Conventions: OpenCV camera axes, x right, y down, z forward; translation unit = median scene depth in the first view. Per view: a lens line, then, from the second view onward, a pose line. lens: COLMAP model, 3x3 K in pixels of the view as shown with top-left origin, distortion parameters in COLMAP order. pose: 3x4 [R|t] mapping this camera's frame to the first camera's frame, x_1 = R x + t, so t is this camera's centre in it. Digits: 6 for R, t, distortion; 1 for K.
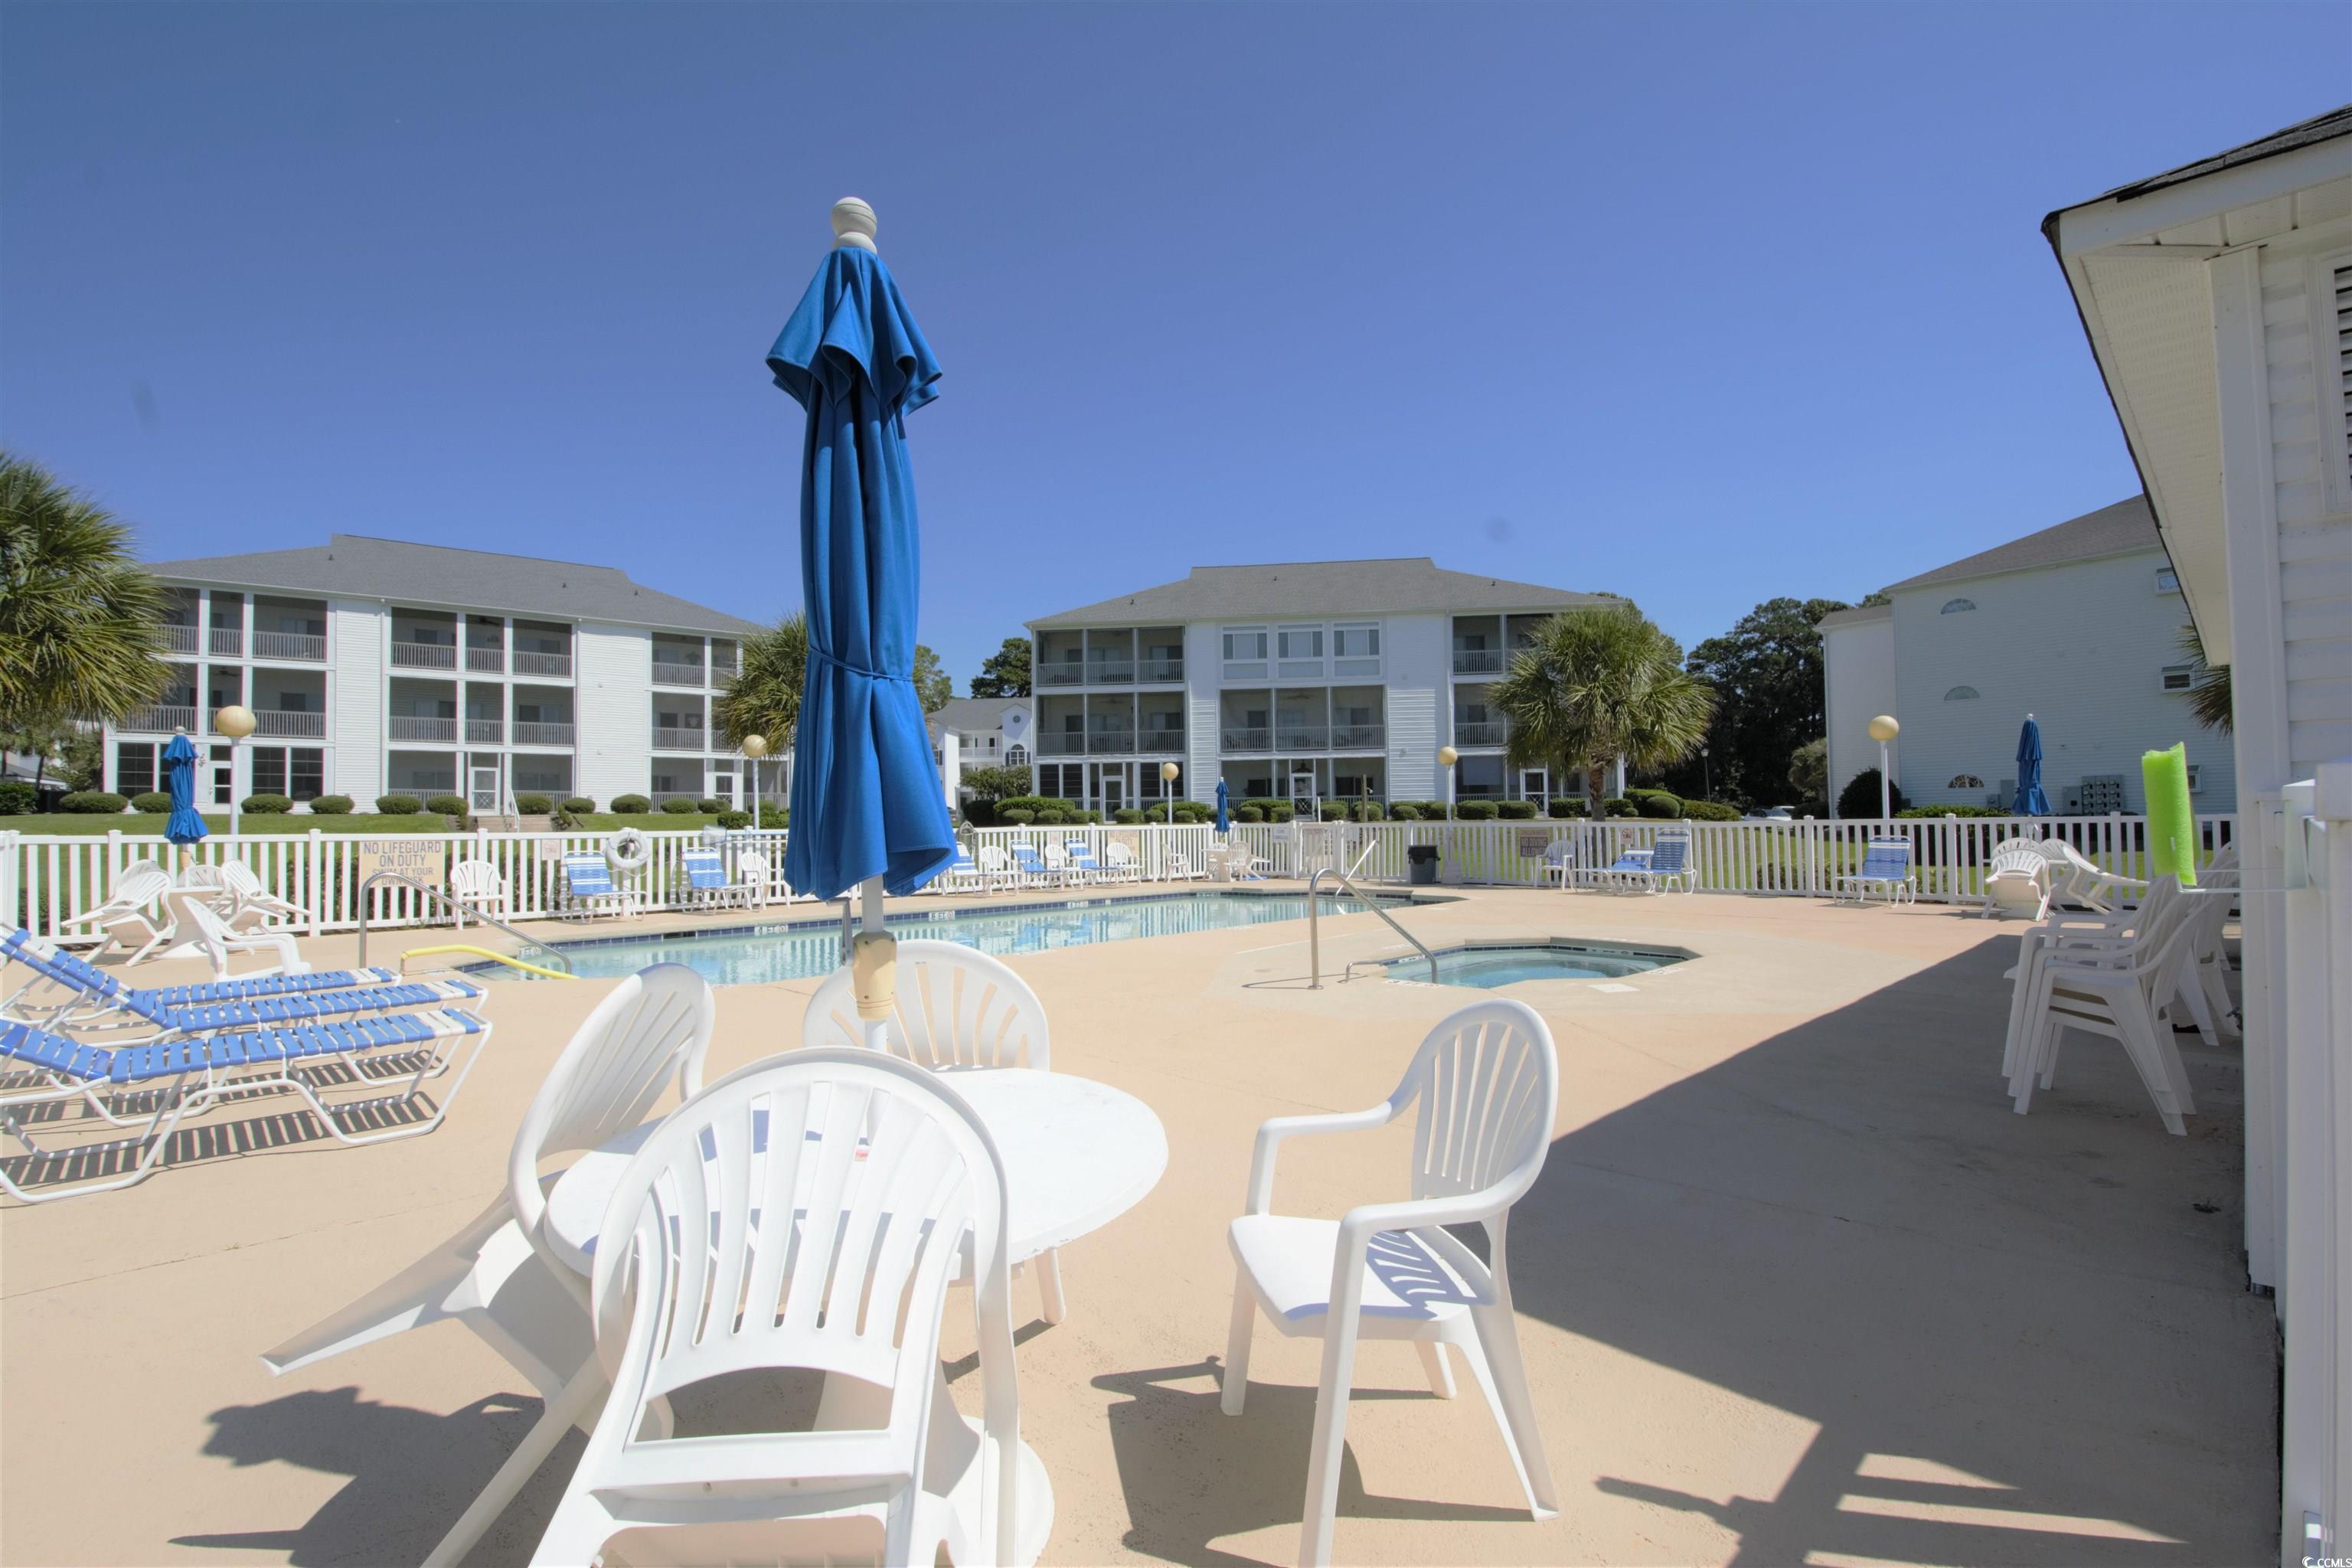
lens RADIAL K [[1031.7, 0, 1172.0], [0, 1031.7, 789.6], [0, 0, 1]] dist [0.002735, -0.009874]
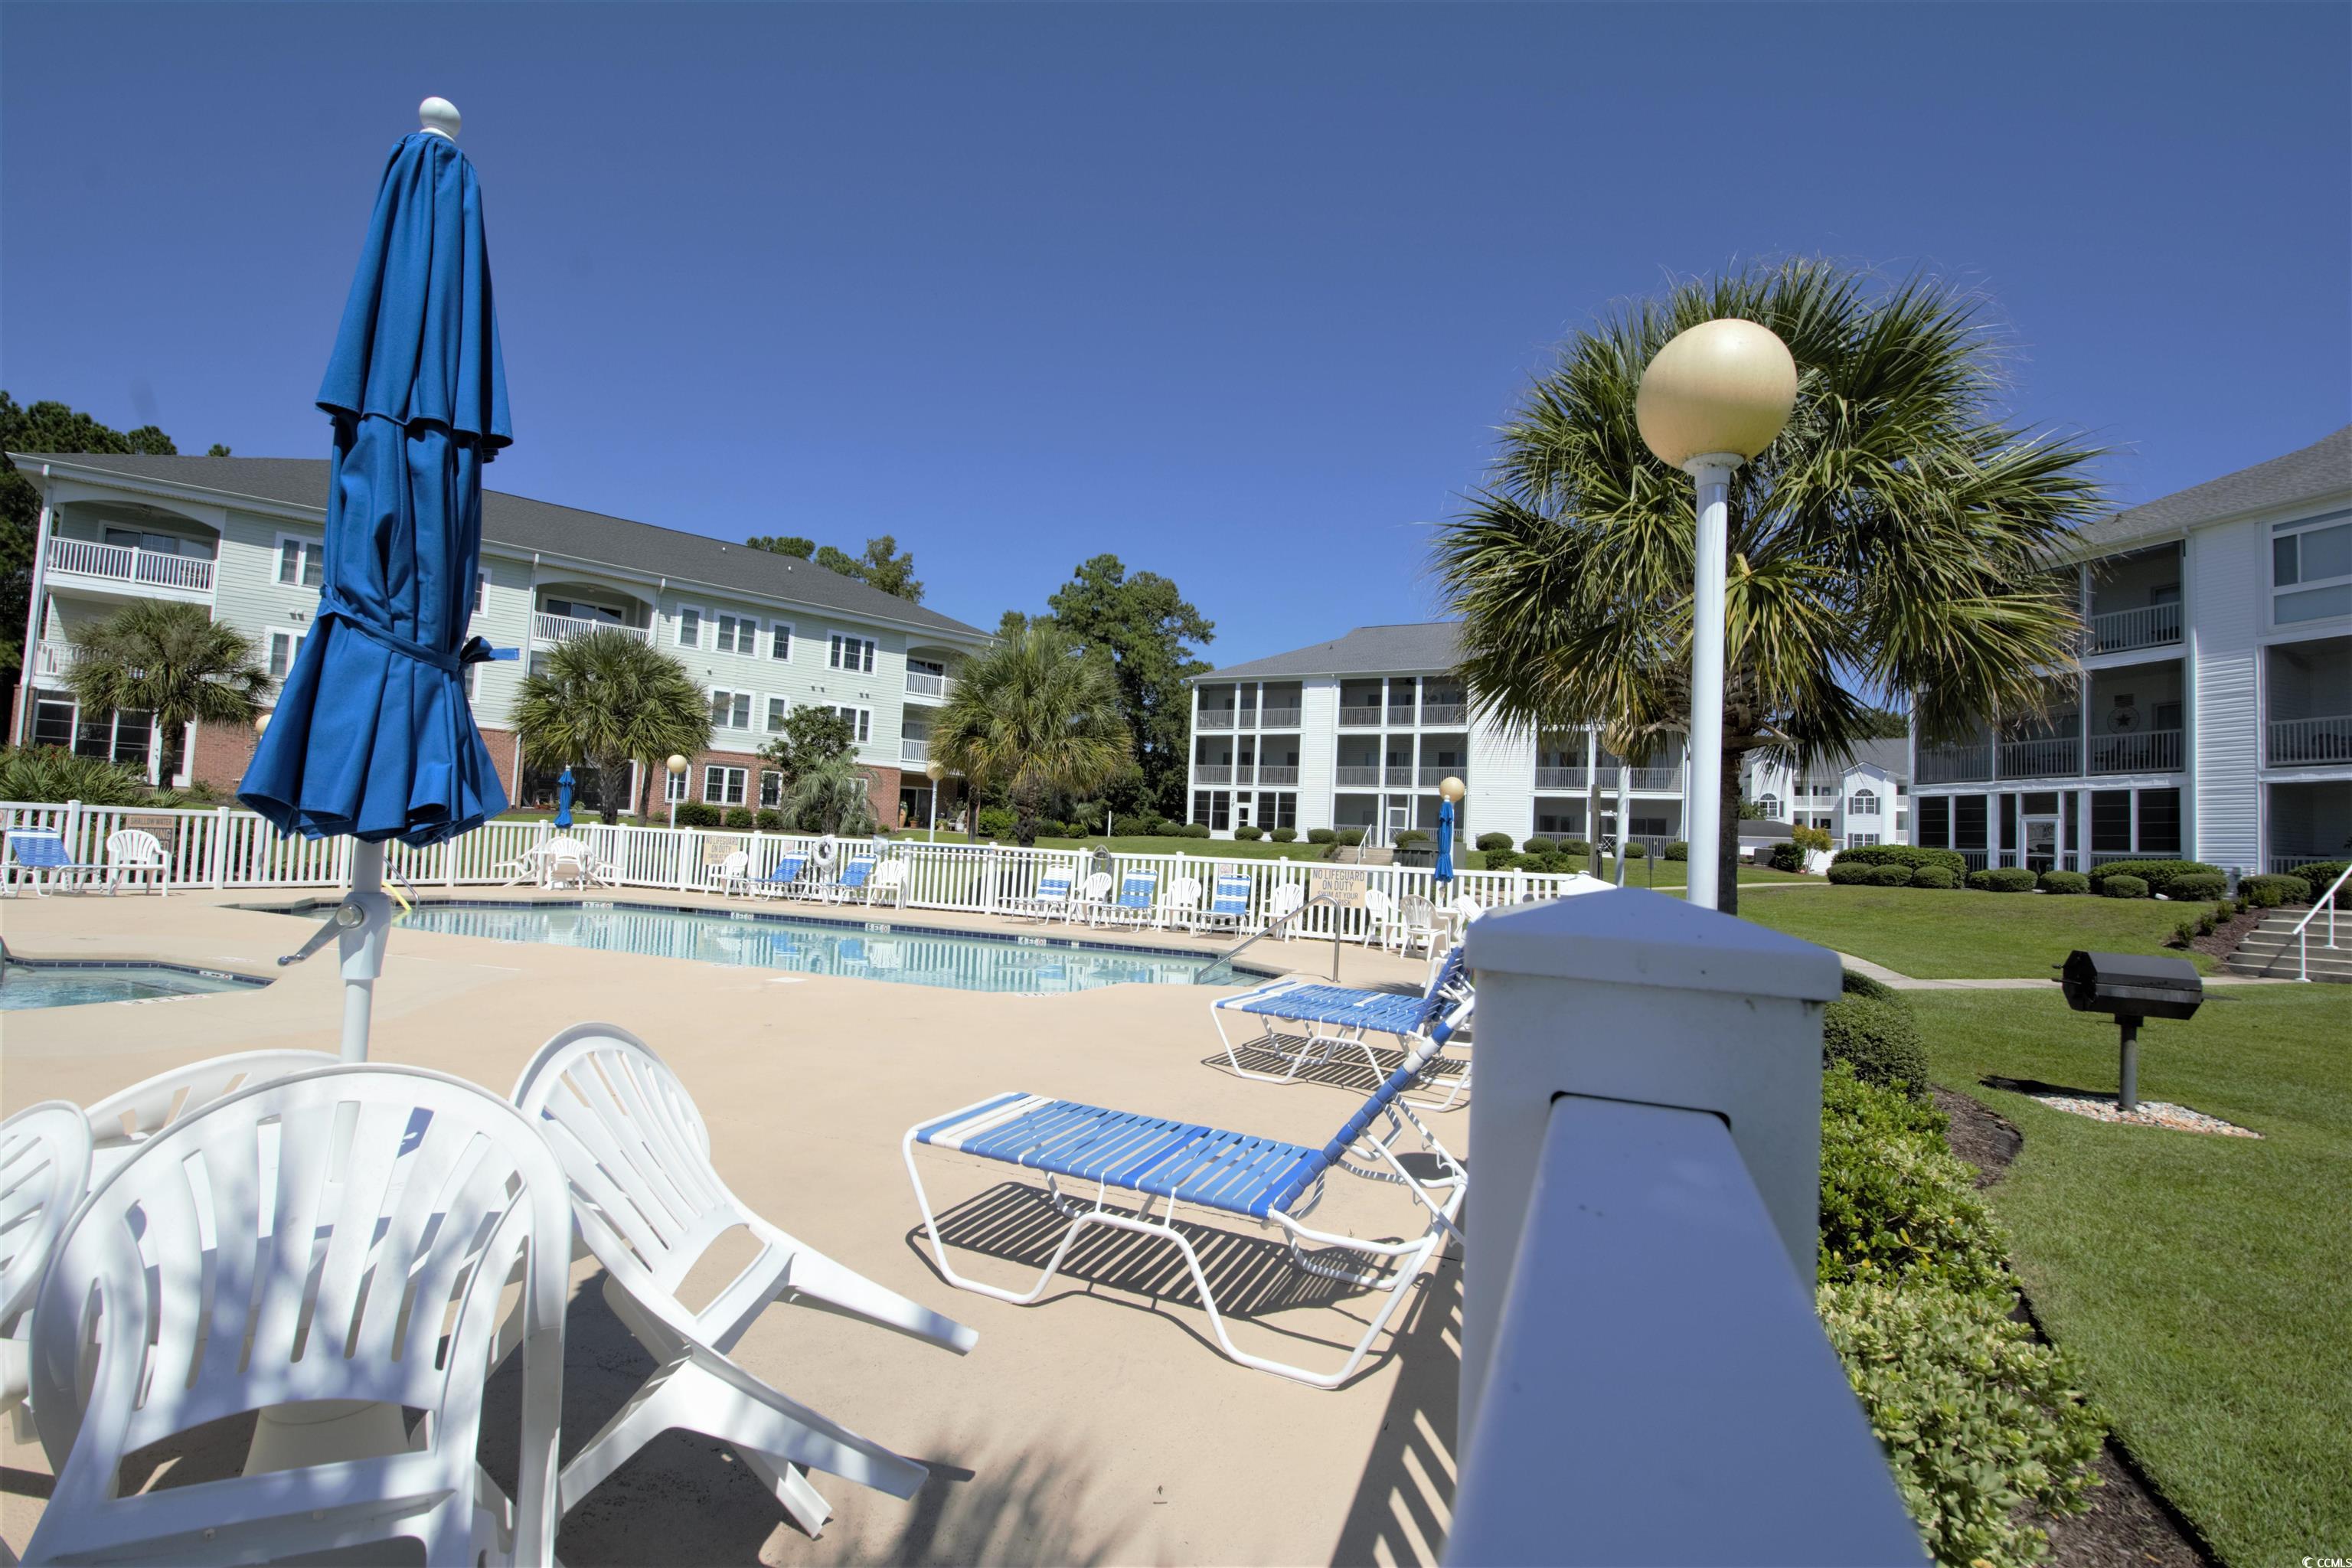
lens RADIAL K [[1031.7, 0, 1180.7], [0, 1031.7, 783.4], [0, 0, 1]] dist [0.002735, -0.009874]
pose [[0.400957, -0.028469, -0.915654, 0.306797], [-0.021996, 0.998930, -0.040691, 0.004594], [0.915833, 0.036456, 0.399902, 0.314376]]
